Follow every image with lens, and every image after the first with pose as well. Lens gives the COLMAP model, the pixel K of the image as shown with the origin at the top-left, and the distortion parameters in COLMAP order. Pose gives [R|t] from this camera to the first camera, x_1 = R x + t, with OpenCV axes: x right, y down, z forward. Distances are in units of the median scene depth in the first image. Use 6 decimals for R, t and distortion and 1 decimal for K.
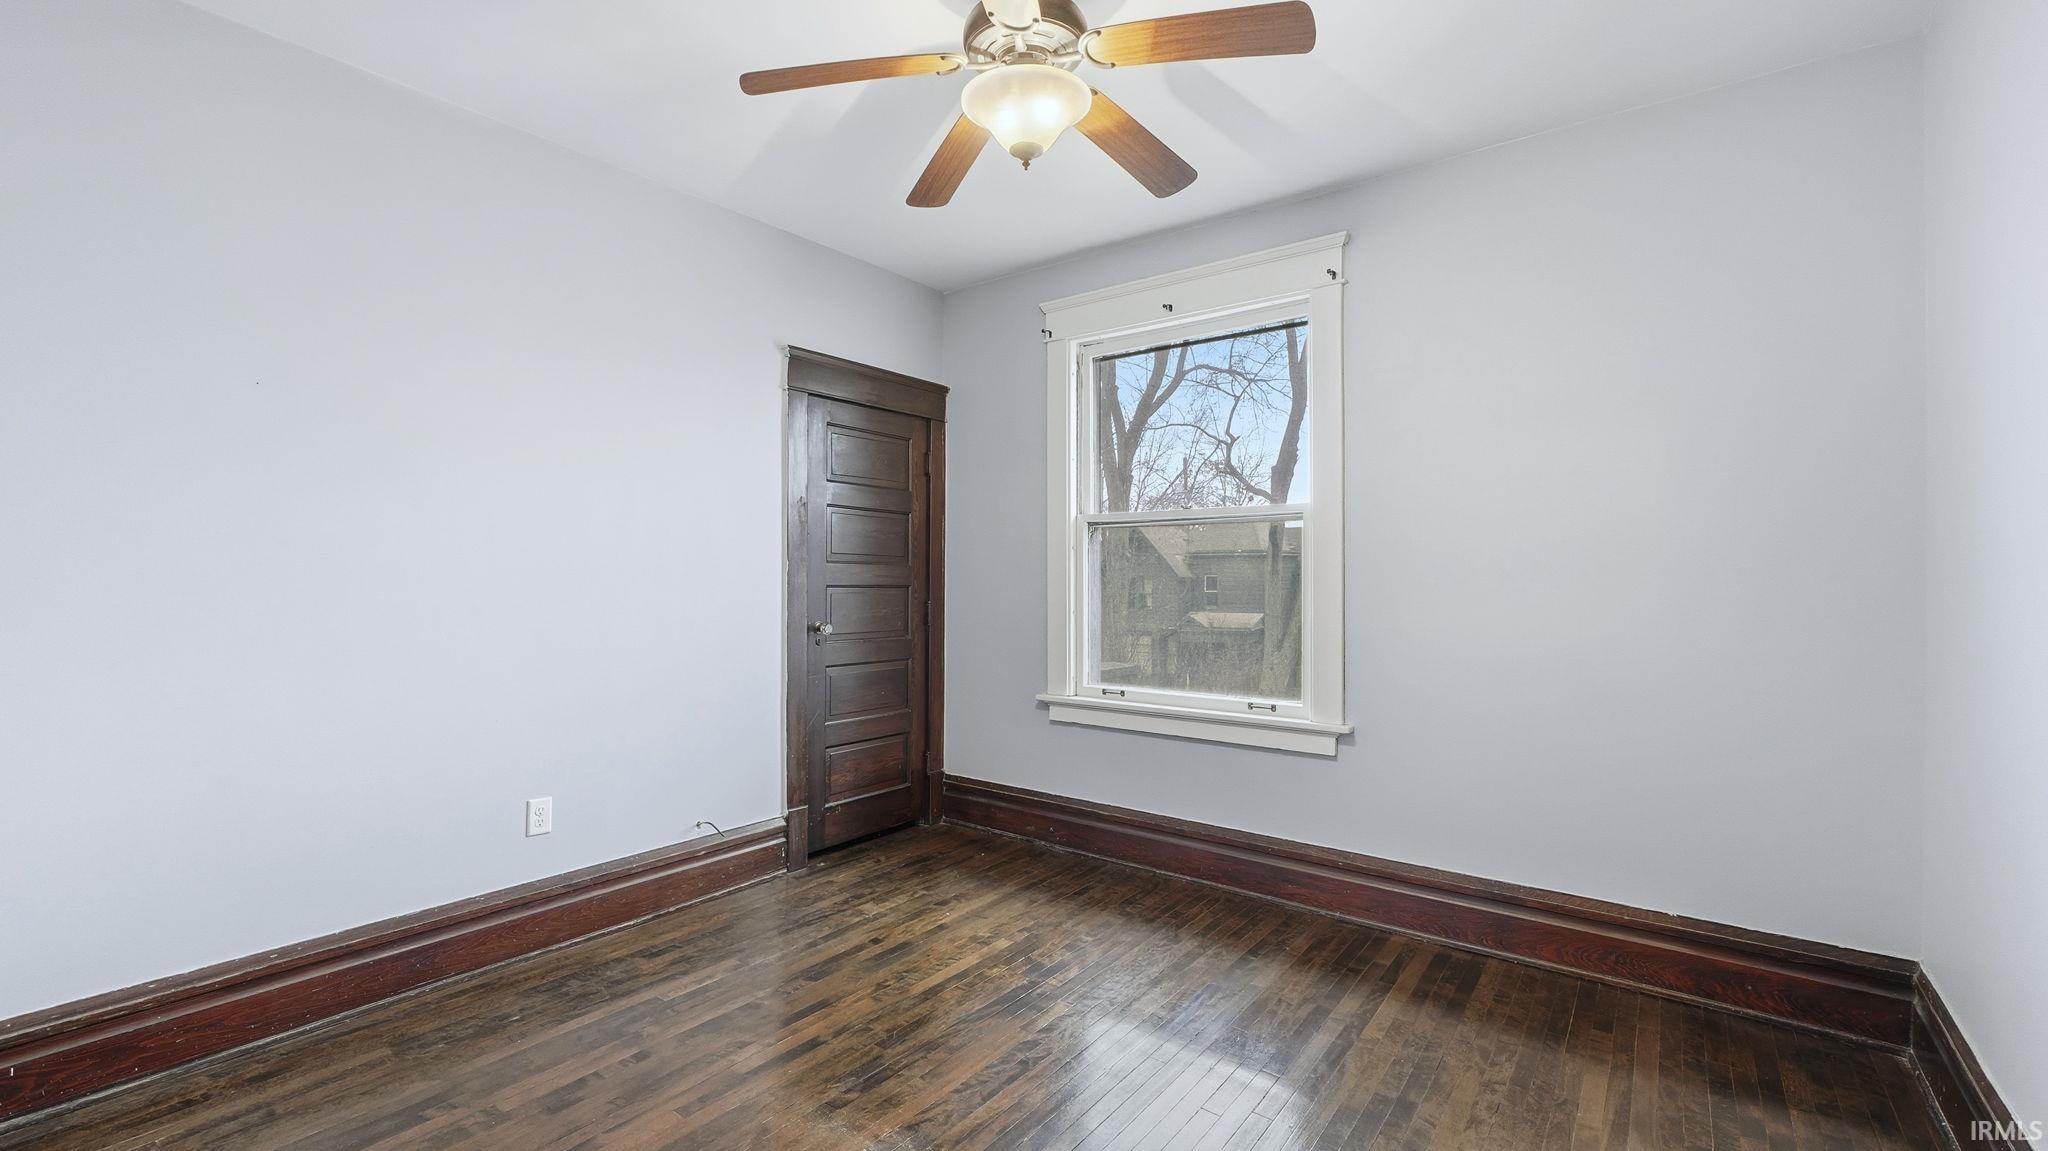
lens RADIAL K [[861.0, 0, 1025.1], [0, 861.0, 573.2], [0, 0, 1]] dist [-0.005739, 0.000174]
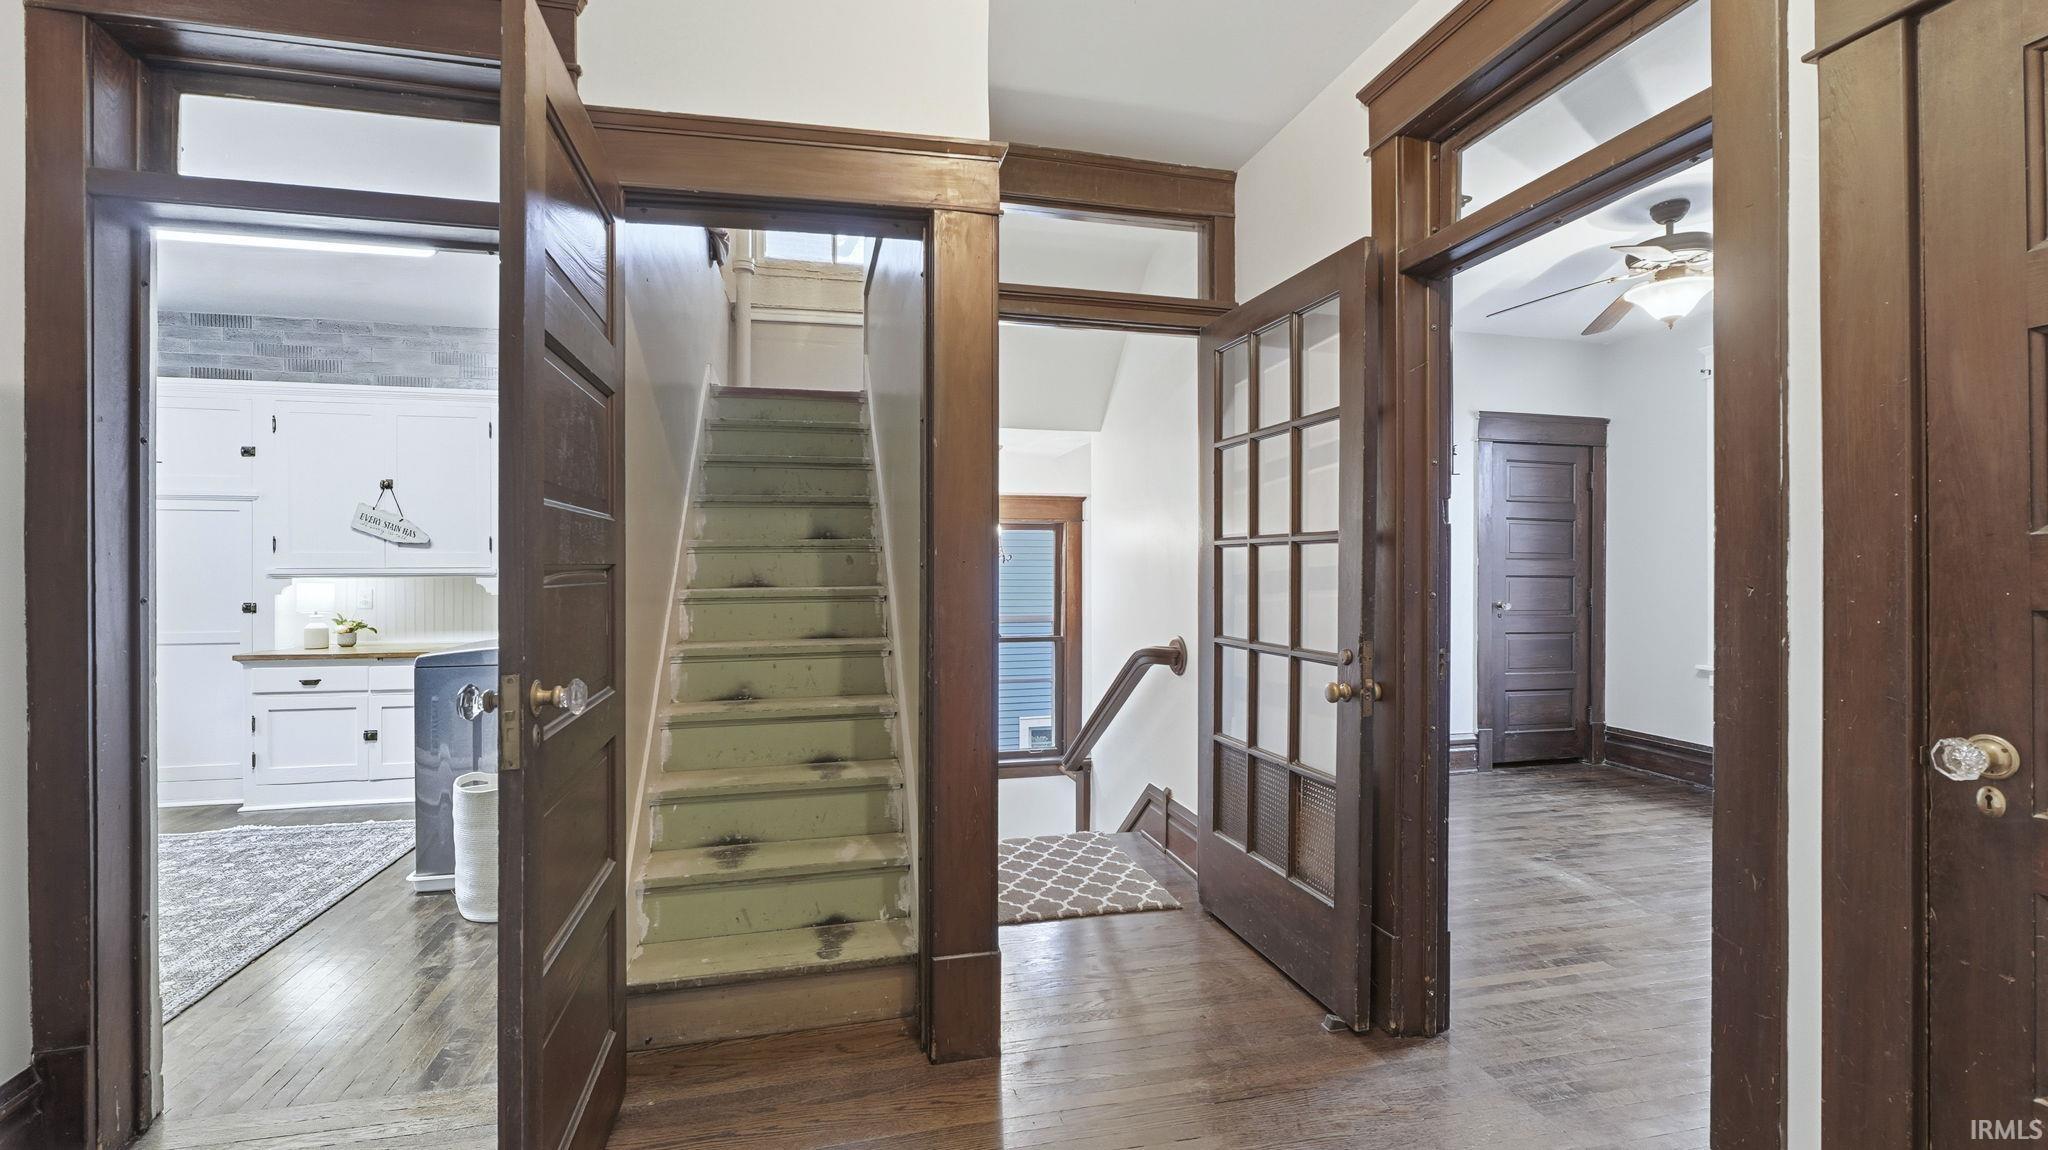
lens RADIAL K [[861.0, 0, 1024.2], [0, 861.0, 564.9], [0, 0, 1]] dist [-0.005739, 0.000174]
pose [[0.778560, -0.001709, -0.627568, 0.036609], [0.000602, 0.999998, -0.001976, -0.000512], [0.627570, 0.001160, 0.778560, -0.575039]]
